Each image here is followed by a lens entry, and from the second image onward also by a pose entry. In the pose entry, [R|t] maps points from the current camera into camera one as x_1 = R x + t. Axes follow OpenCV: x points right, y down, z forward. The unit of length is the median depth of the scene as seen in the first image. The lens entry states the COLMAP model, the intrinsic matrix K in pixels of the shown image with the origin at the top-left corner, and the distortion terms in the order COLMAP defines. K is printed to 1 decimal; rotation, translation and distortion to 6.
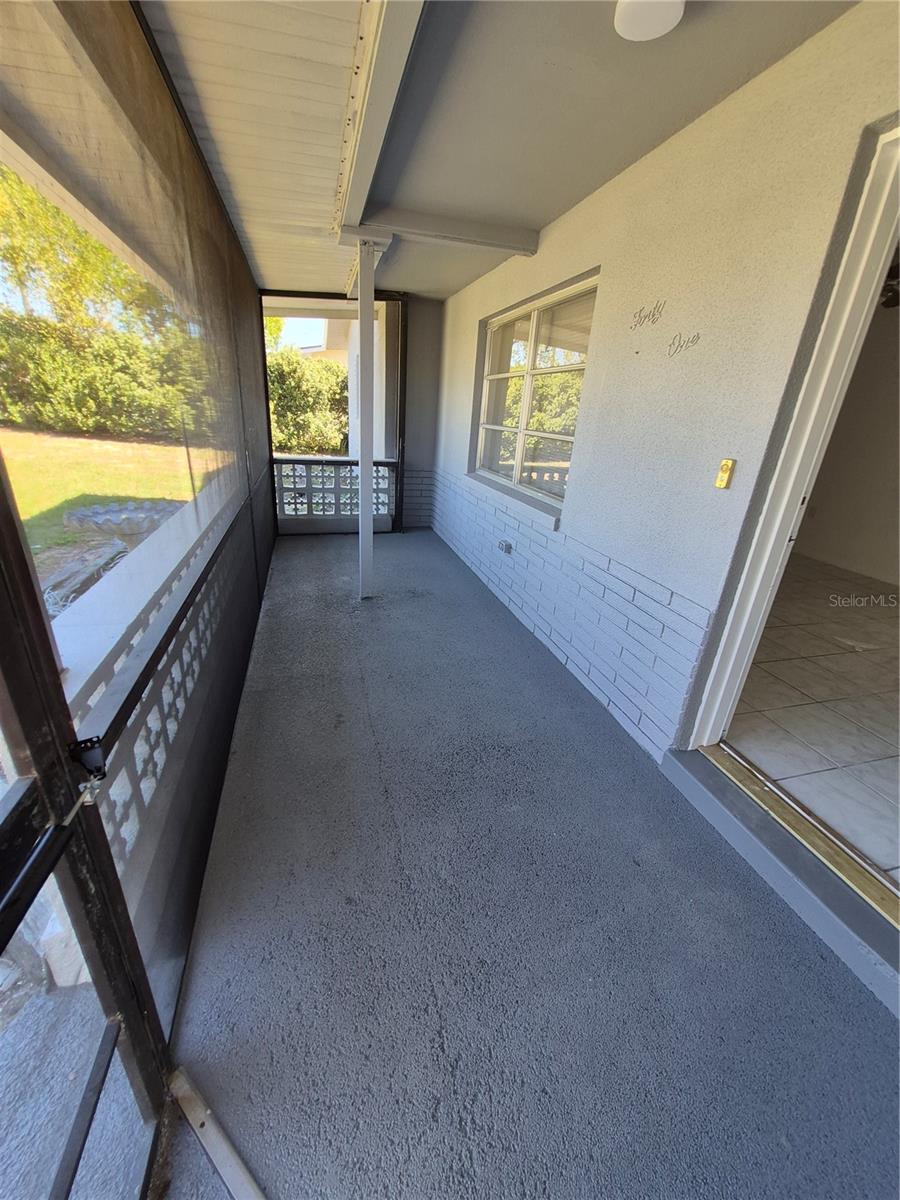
lens RADIAL K [[468.8, 0, 438.5], [0, 468.8, 599.1], [0, 0, 1]] dist [0.000291, -0.001232]
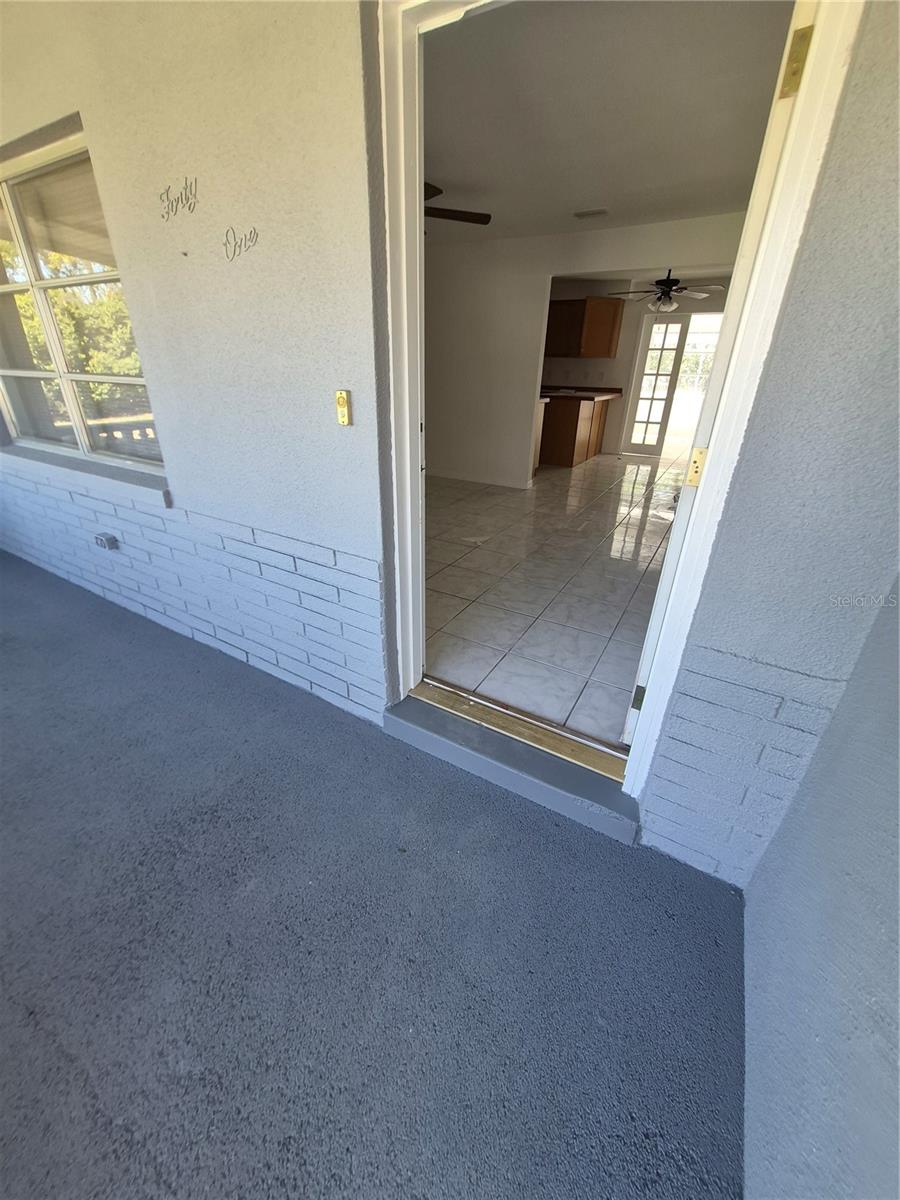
lens RADIAL K [[468.8, 0, 447.0], [0, 468.8, 595.2], [0, 0, 1]] dist [0.000291, -0.001232]
pose [[0.715612, -0.348306, 0.605460, 0.082924], [0.284330, 0.936995, 0.202972, -0.051575], [-0.638010, 0.026901, 0.769558, 0.177377]]
